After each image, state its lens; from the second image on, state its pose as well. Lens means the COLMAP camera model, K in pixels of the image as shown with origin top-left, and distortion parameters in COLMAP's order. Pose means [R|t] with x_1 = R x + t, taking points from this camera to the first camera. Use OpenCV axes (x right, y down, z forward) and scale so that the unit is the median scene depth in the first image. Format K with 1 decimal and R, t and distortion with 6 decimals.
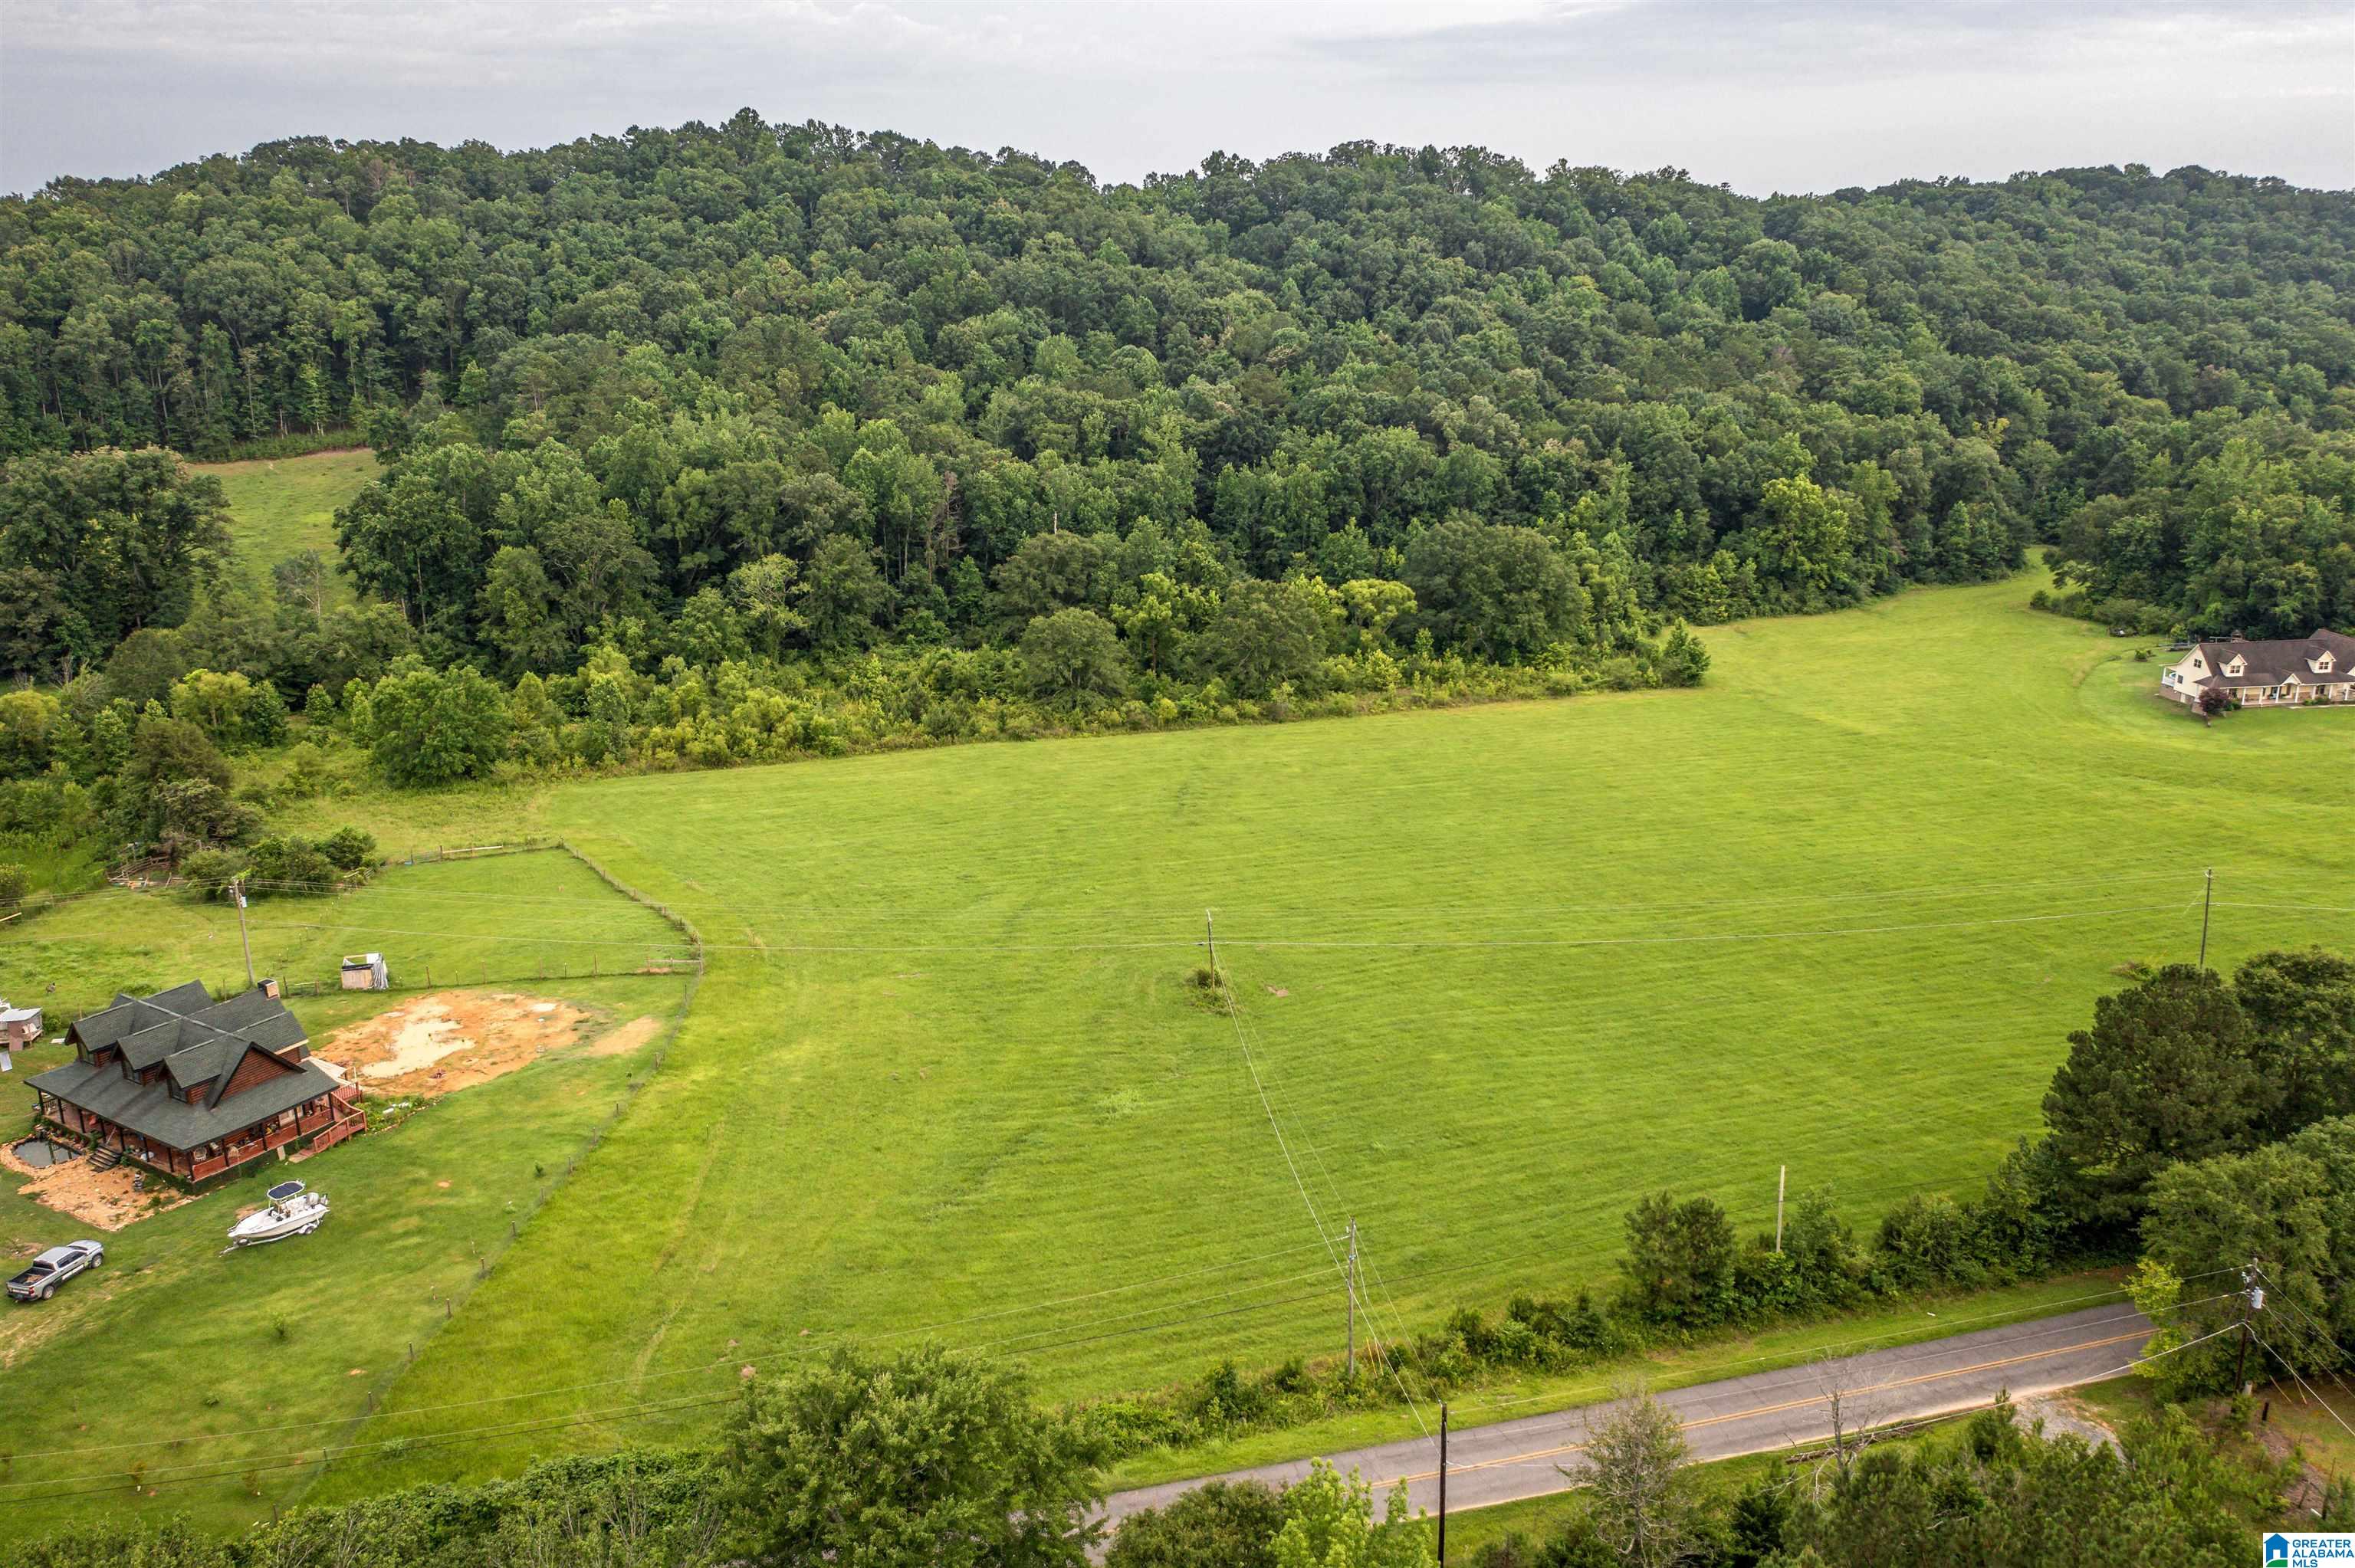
lens RADIAL K [[1858.4, 0, 1173.0], [0, 1858.4, 775.1], [0, 0, 1]] dist [-0.032913, 0.015000]
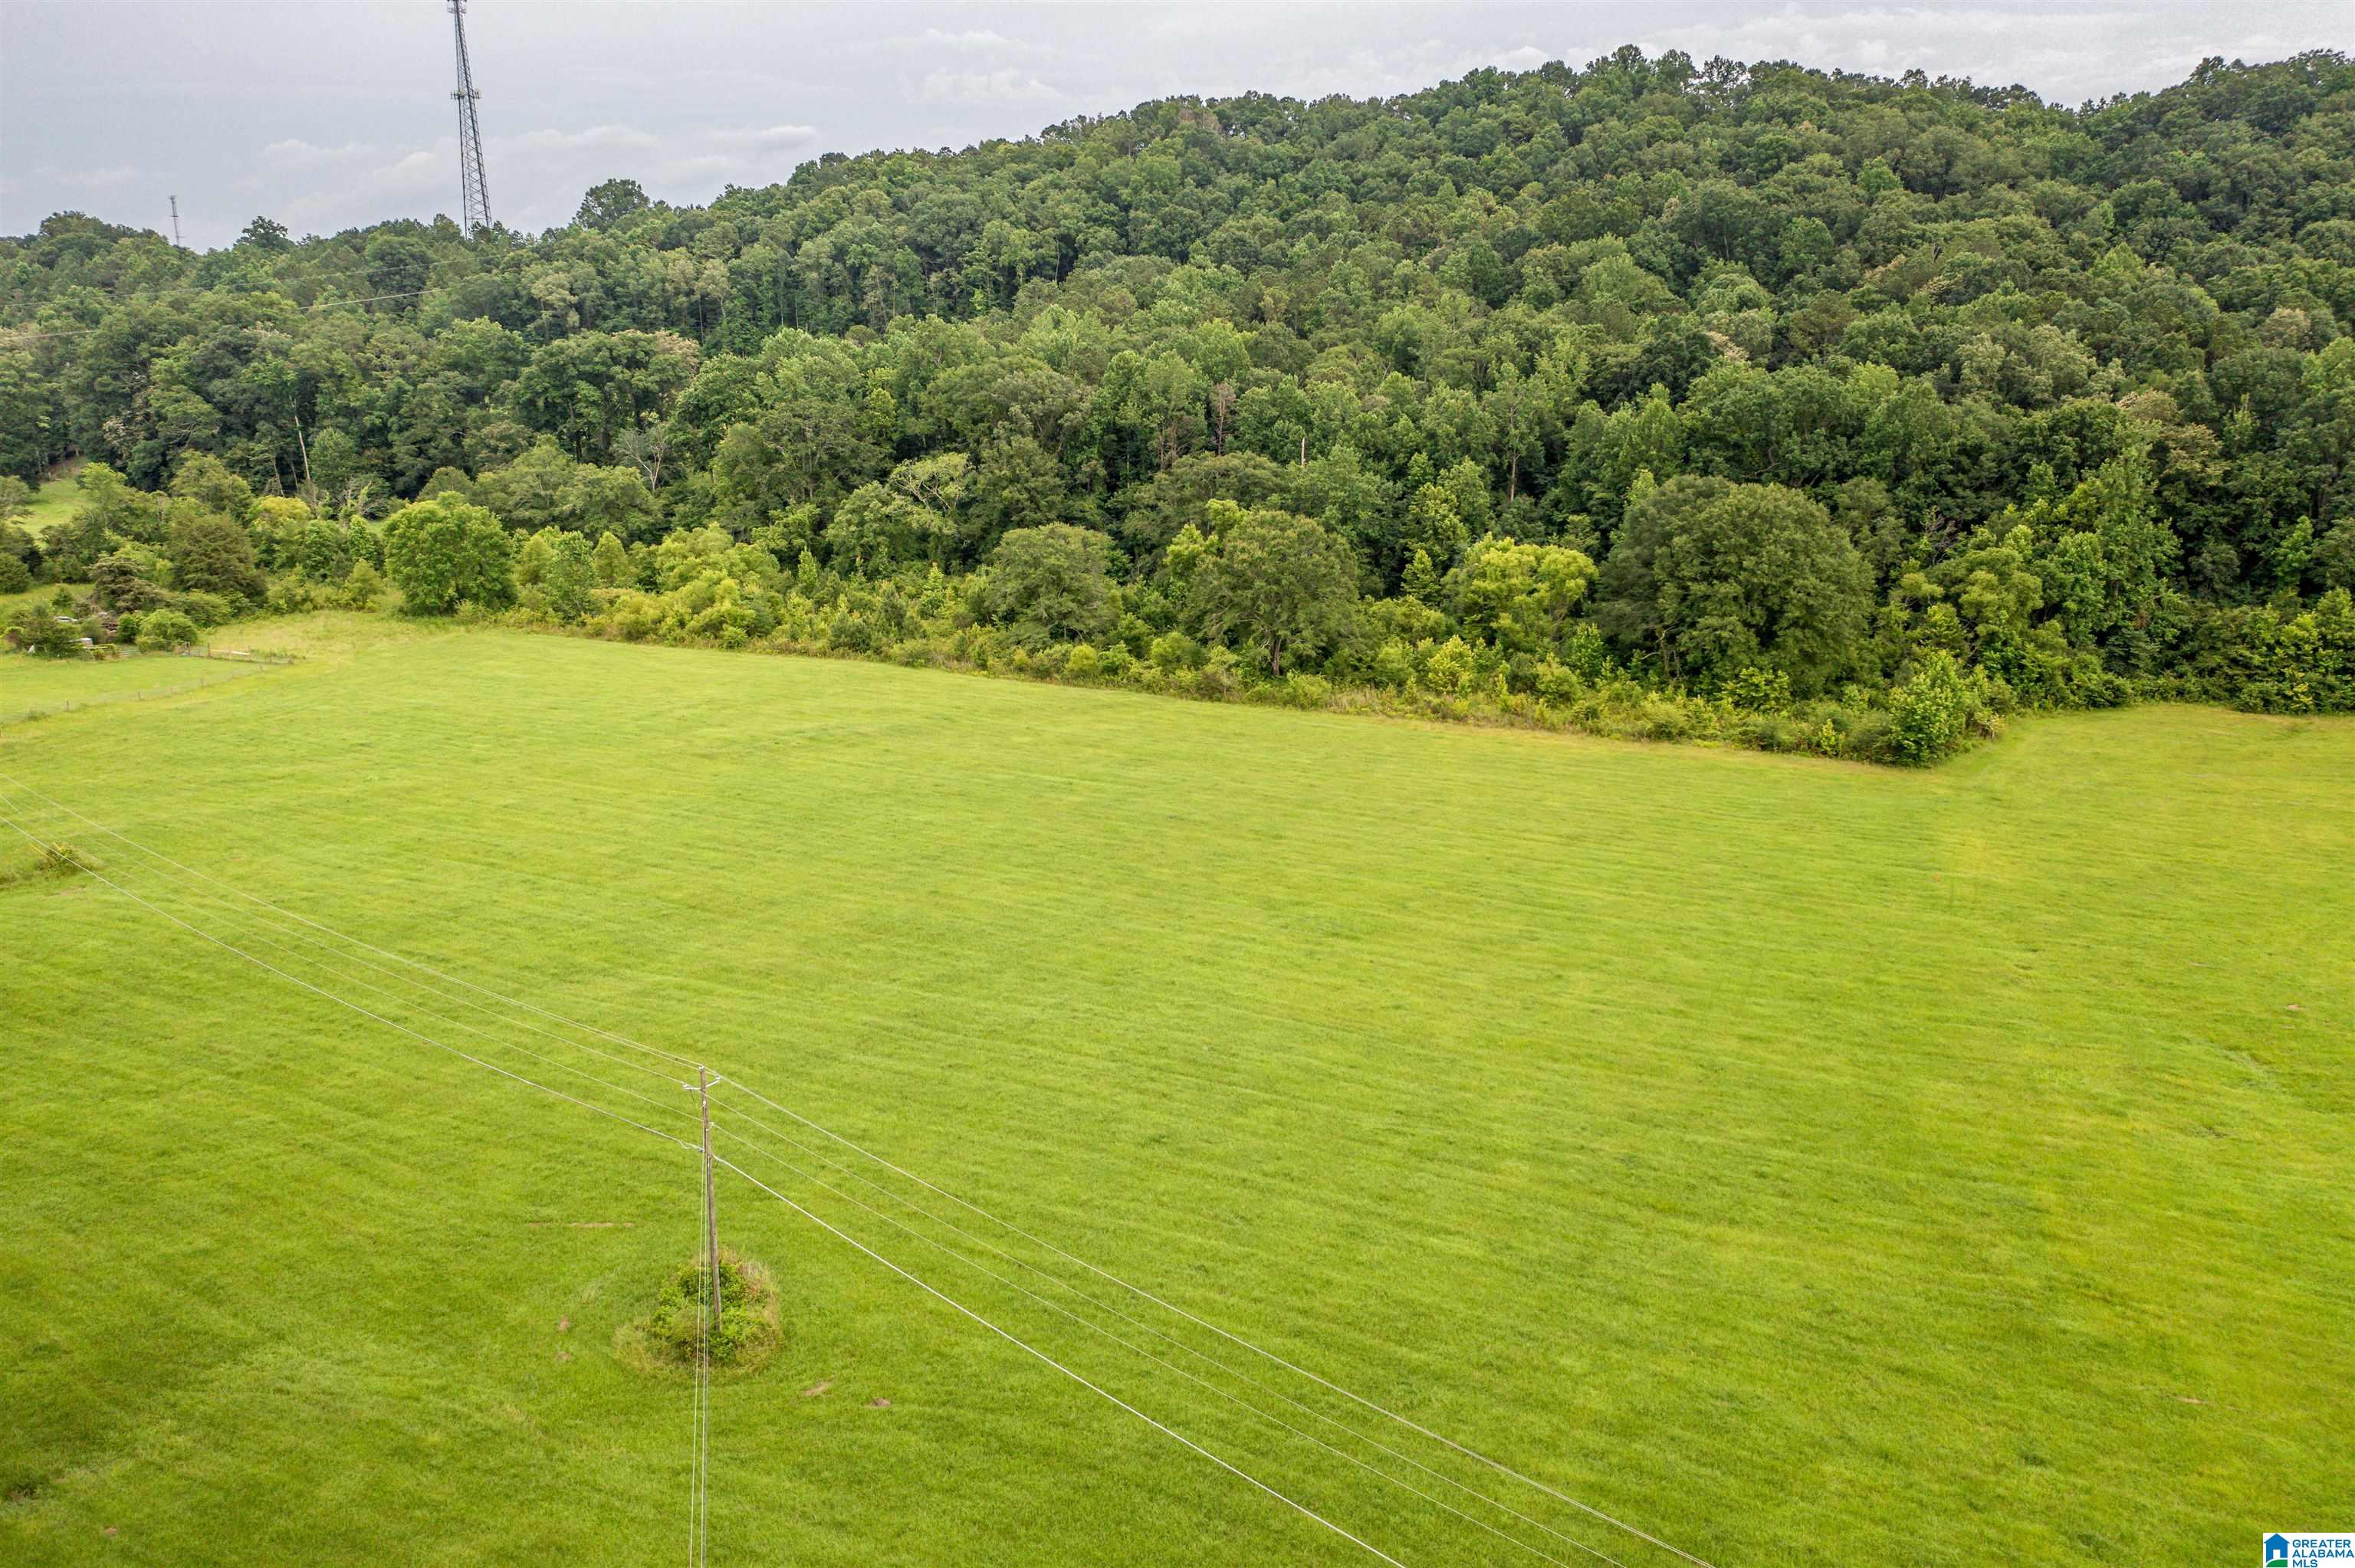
lens RADIAL K [[1858.4, 0, 1171.5], [0, 1858.4, 787.5], [0, 0, 1]] dist [-0.032913, 0.015000]
pose [[0.730921, 0.177431, -0.658994, 0.462572], [-0.191148, 0.980188, 0.051899, -0.026048], [0.655147, 0.088031, 0.750355, 0.393689]]
